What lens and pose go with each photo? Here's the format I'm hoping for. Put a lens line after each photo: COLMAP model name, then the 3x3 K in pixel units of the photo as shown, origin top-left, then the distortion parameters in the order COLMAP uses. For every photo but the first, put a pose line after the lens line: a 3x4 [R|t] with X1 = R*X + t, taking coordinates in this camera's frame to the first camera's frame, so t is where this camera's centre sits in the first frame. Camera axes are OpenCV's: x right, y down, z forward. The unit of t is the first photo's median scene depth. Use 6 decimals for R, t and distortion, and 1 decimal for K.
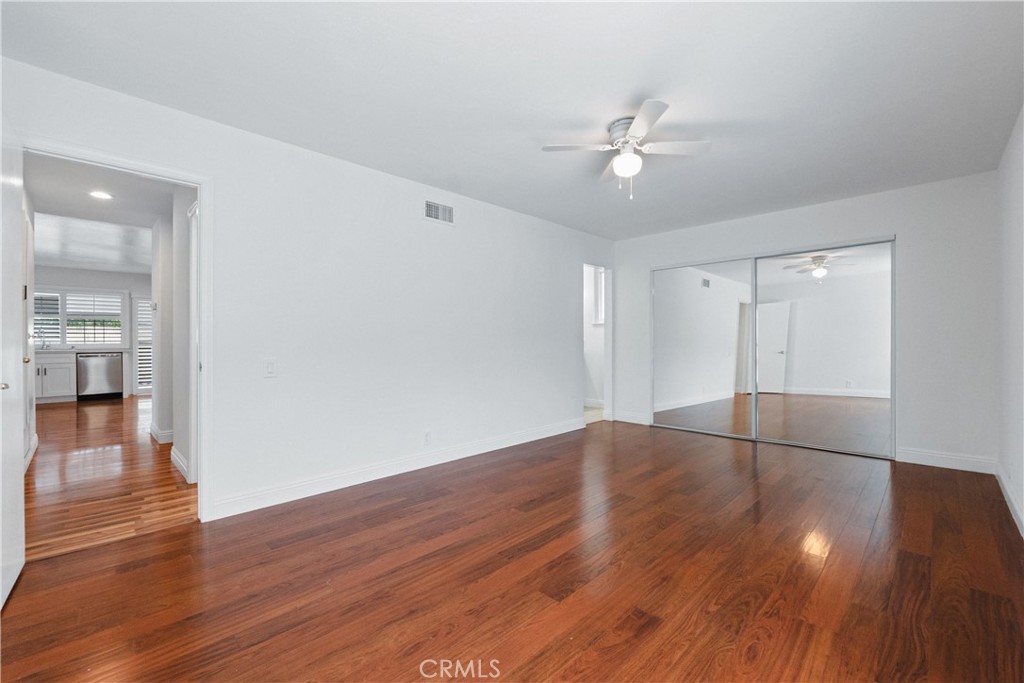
lens RADIAL K [[427.8, 0, 517.2], [0, 427.8, 337.6], [0, 0, 1]] dist [0.001500, 0.000338]
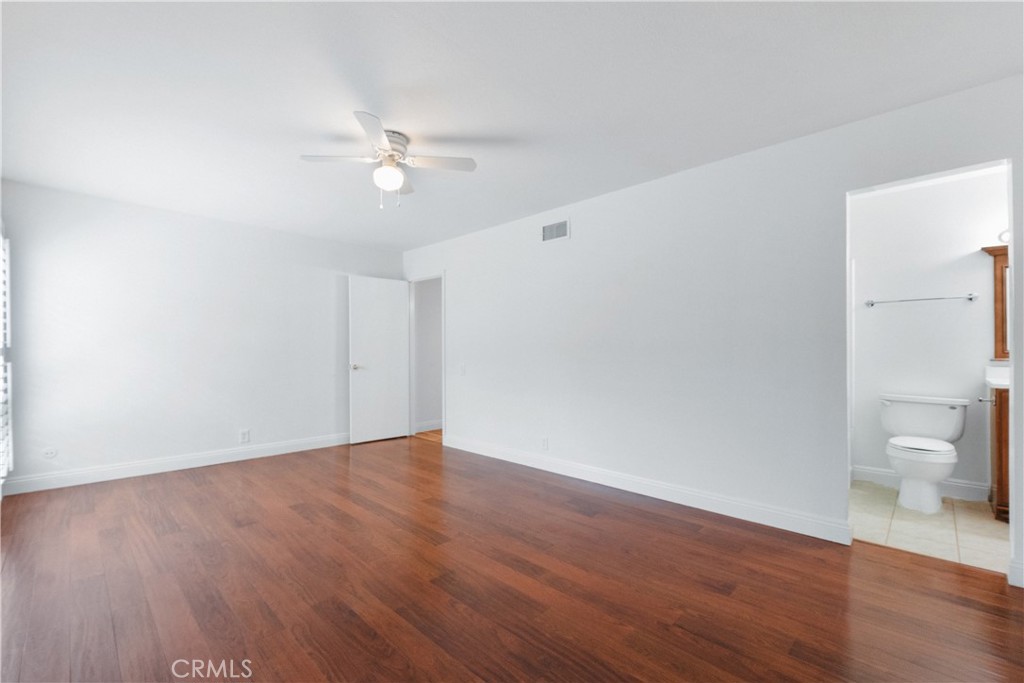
lens RADIAL K [[436.8, 0, 516.1], [0, 436.8, 346.1], [0, 0, 1]] dist [-0.000678, -0.000378]
pose [[0.009583, -0.006501, -0.999933, 1.290011], [0.005230, 0.999966, -0.006451, -0.009490], [0.999940, -0.005168, 0.009616, 1.313278]]
